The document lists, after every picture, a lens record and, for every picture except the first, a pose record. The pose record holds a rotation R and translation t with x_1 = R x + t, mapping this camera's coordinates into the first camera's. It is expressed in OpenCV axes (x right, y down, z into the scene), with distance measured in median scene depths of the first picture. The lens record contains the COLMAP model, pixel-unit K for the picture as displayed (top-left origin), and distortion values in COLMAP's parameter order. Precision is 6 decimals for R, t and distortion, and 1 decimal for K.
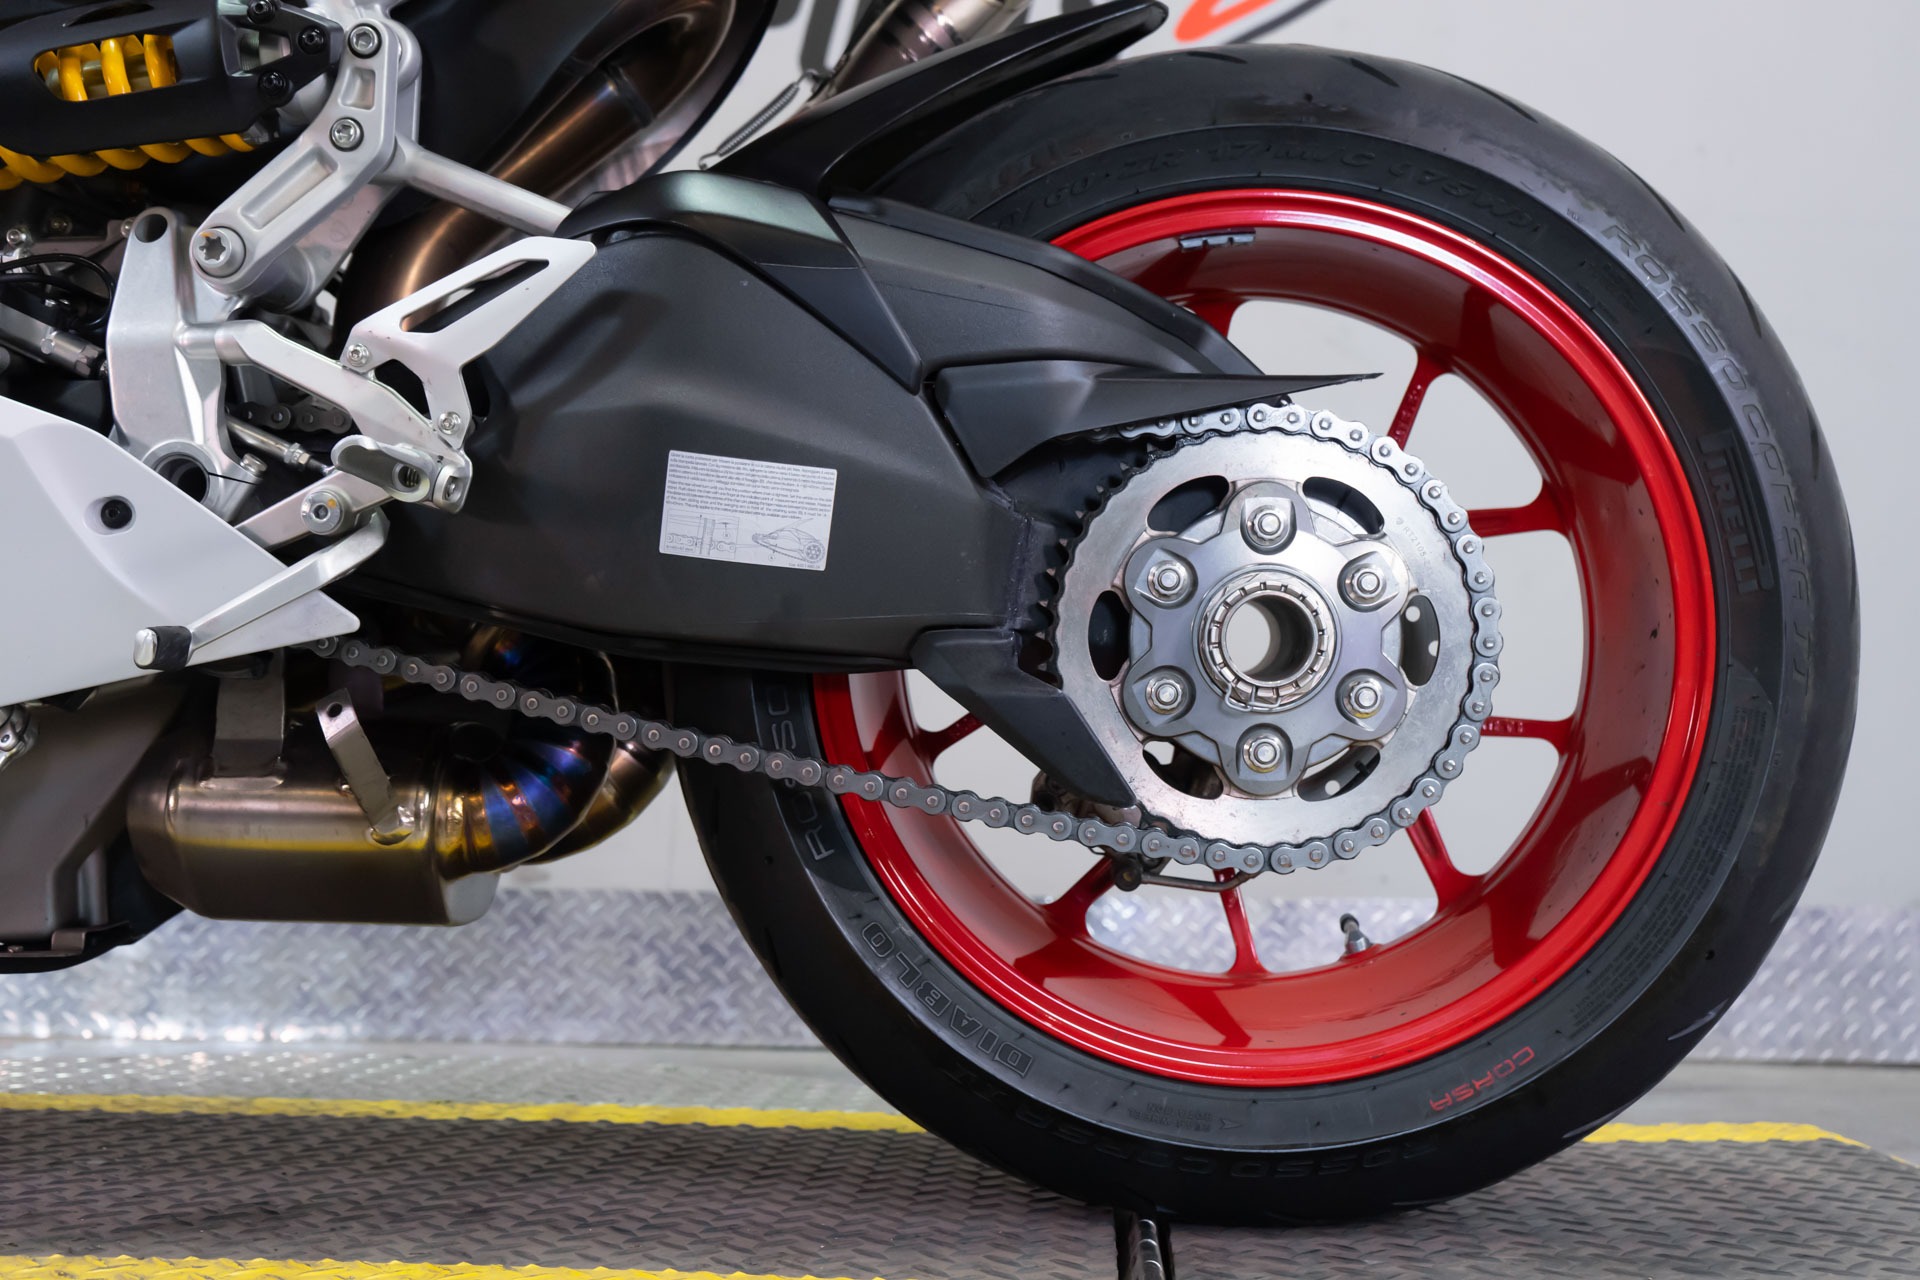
lens RADIAL K [[2063.1, 0, 961.2], [0, 2063.1, 577.8], [0, 0, 1]] dist [-0.008357, 0.006883]
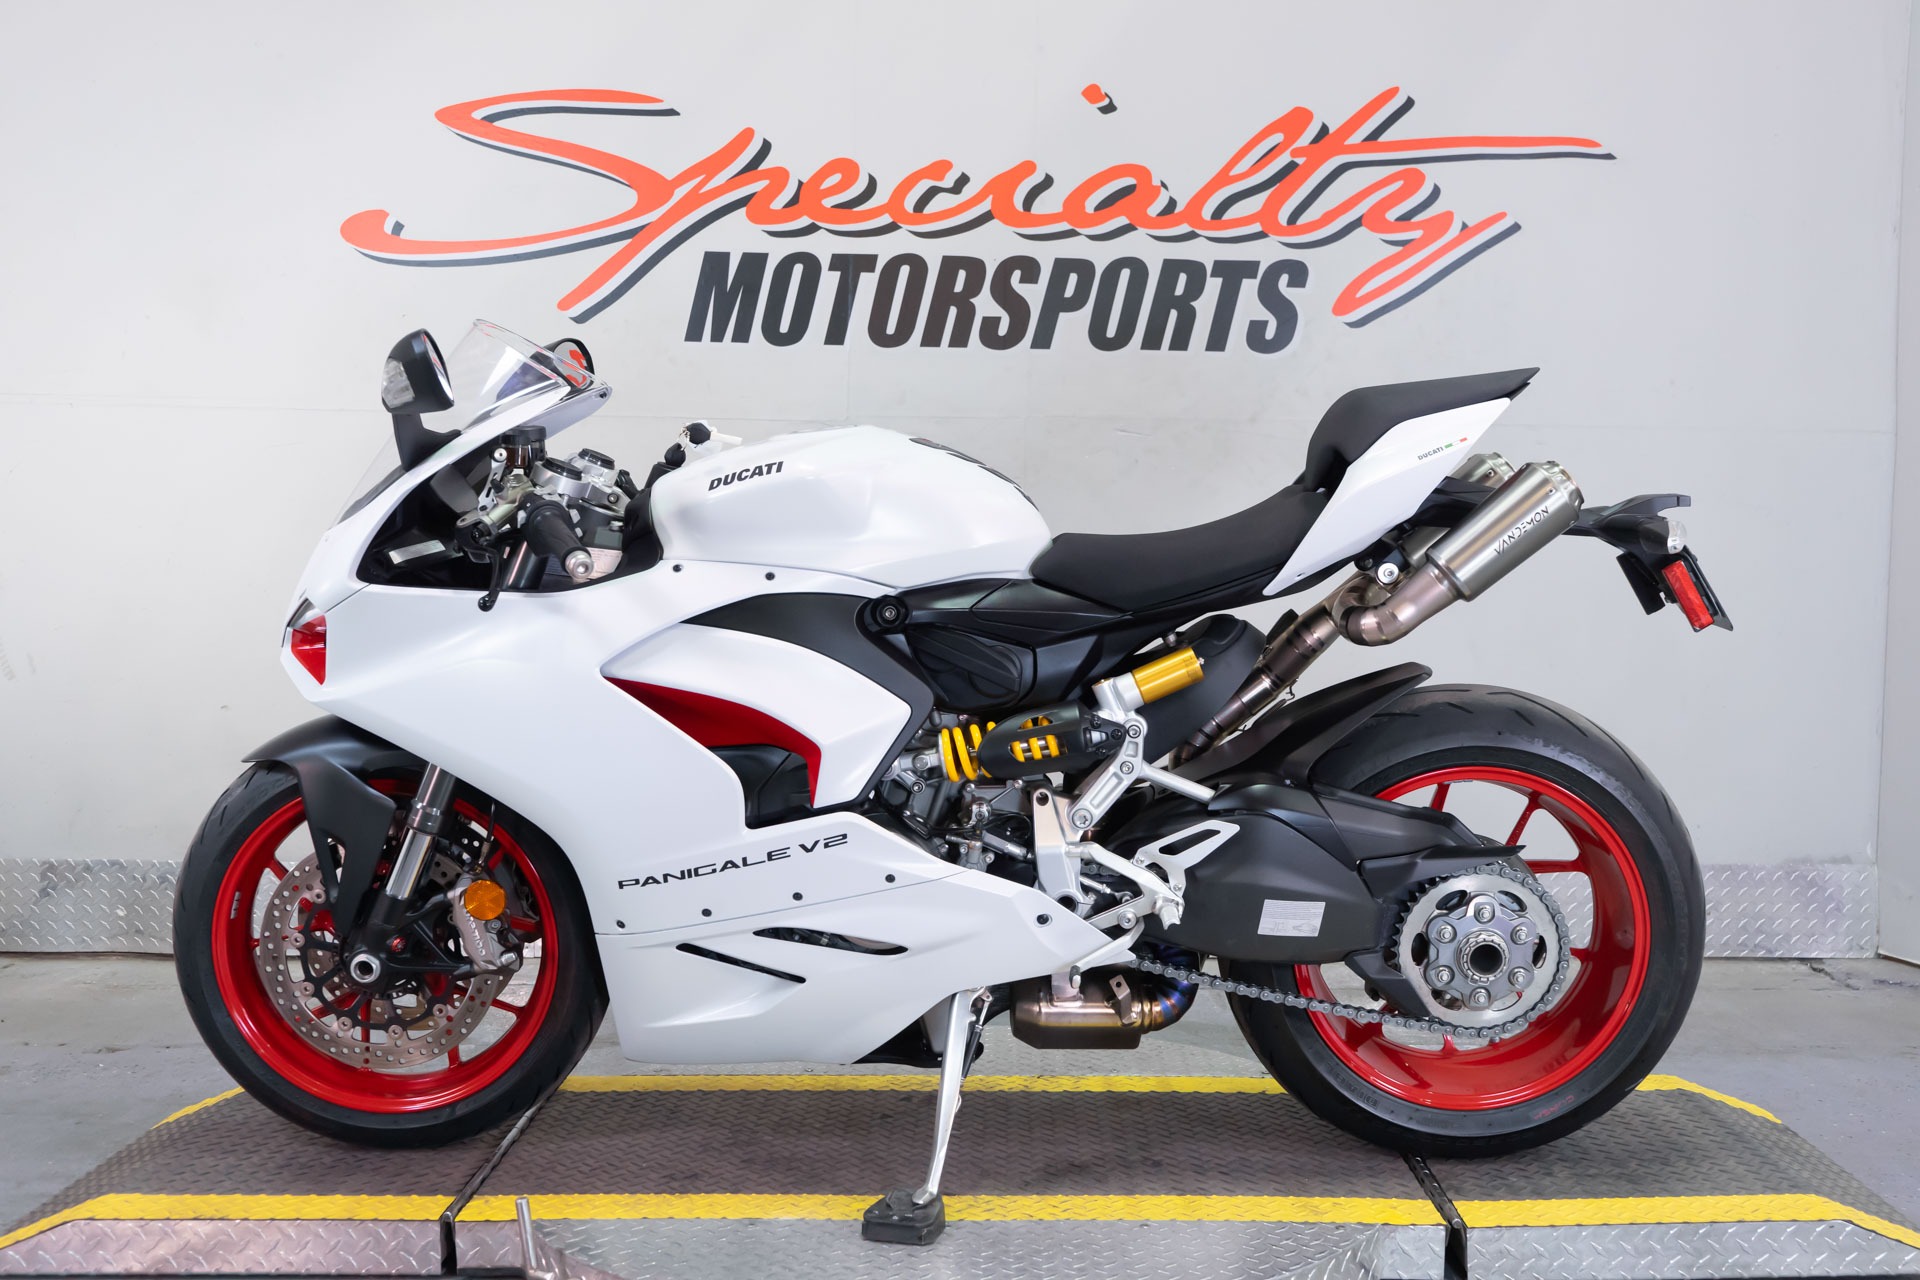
lens RADIAL K [[1924.4, 0, 960.0], [0, 1924.4, 640.0], [0, 0, 1]] dist [0.004314, 0.007415]
pose [[0.998985, -0.017003, 0.041710, -0.599771], [0.010014, 0.986678, 0.162378, -0.756230], [-0.043915, -0.161795, 0.985847, -1.295901]]
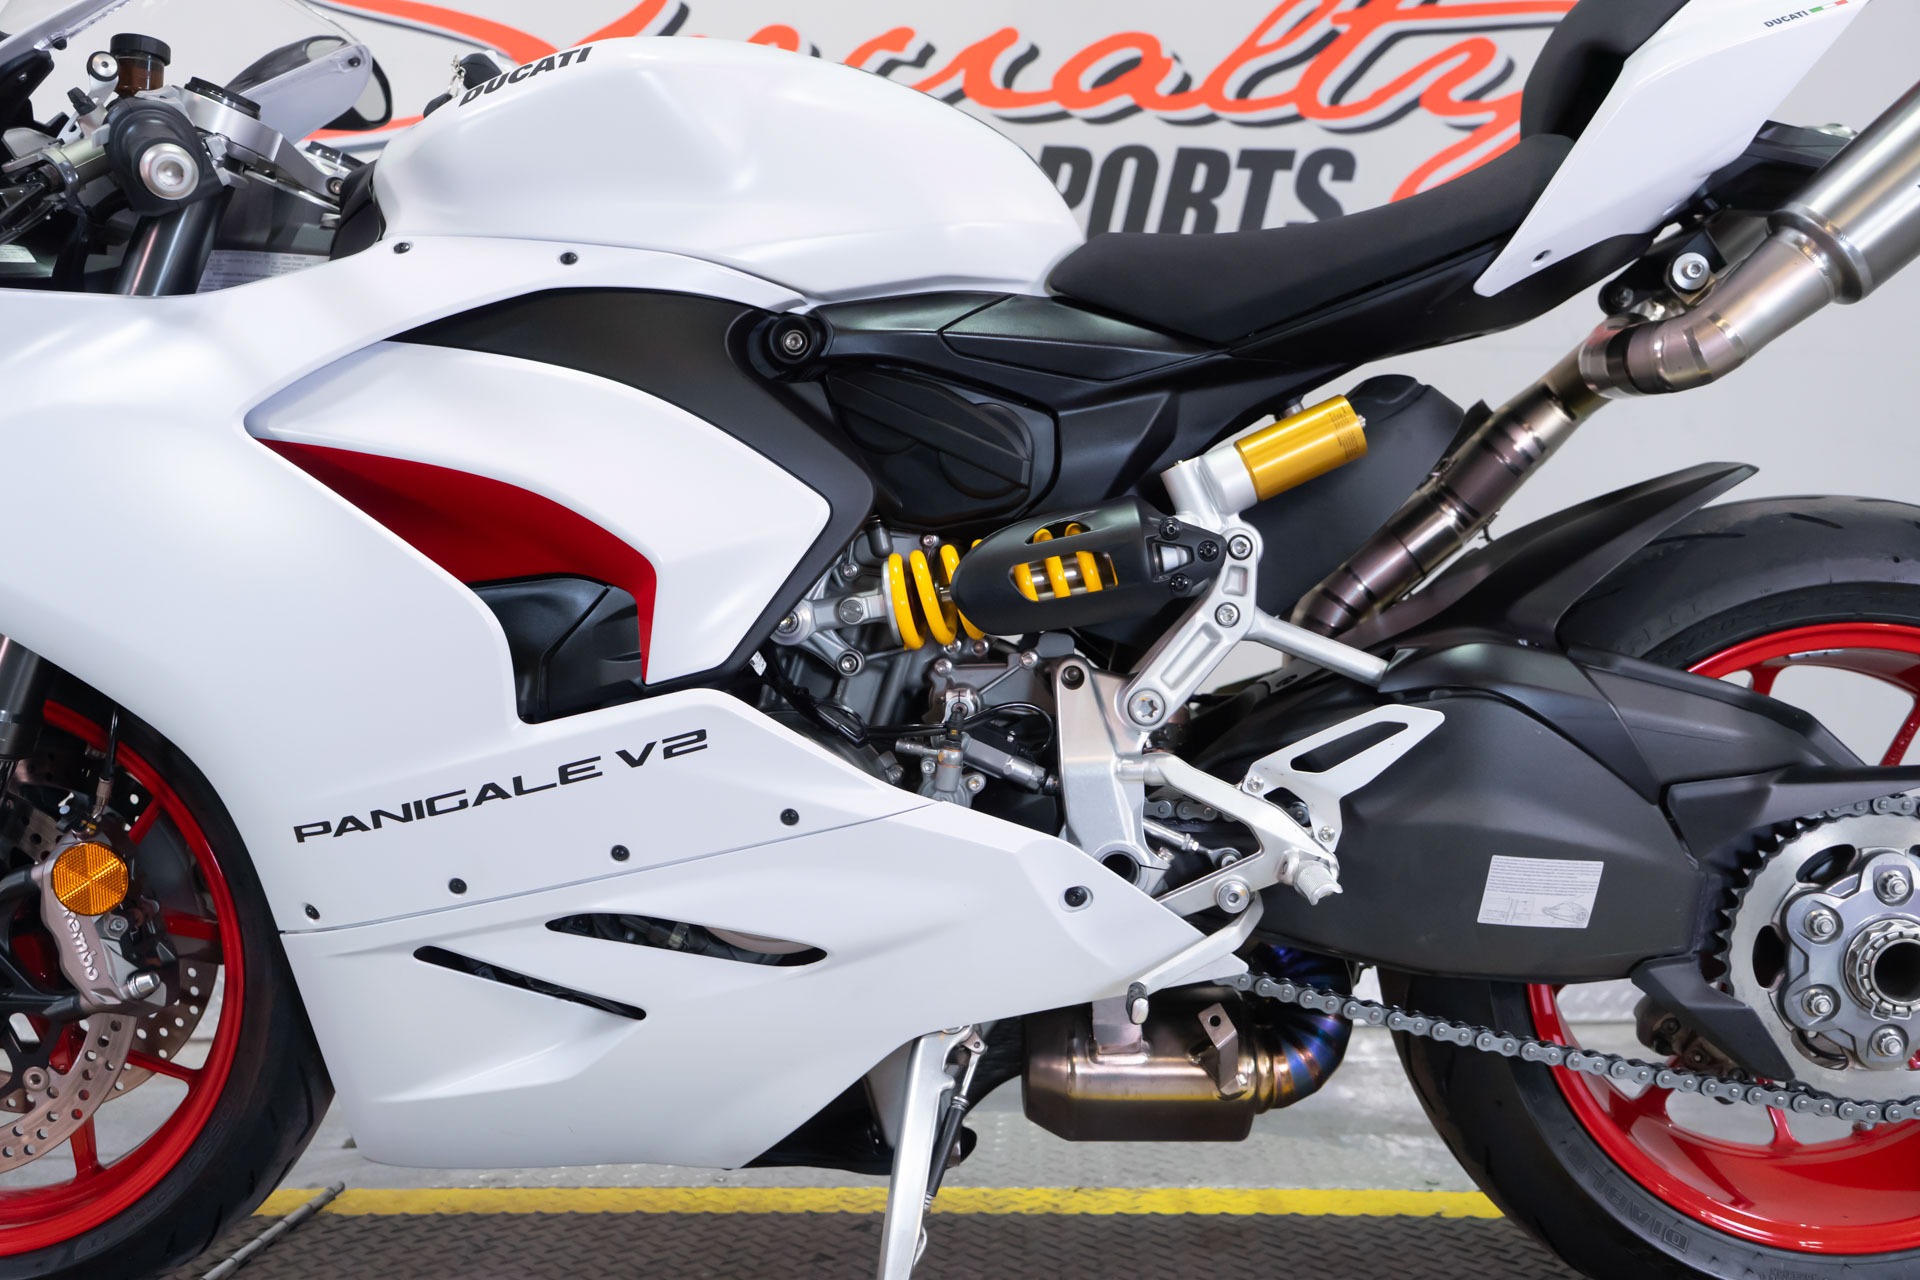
lens RADIAL K [[1773.9, 0, 960.0], [0, 1773.9, 640.0], [0, 0, 1]] dist [0.004360, 0.013116]
pose [[0.999600, -0.020808, 0.019140, -0.500907], [0.018975, 0.995635, 0.091380, -0.310853], [-0.020958, -0.090980, 0.995632, -0.179379]]
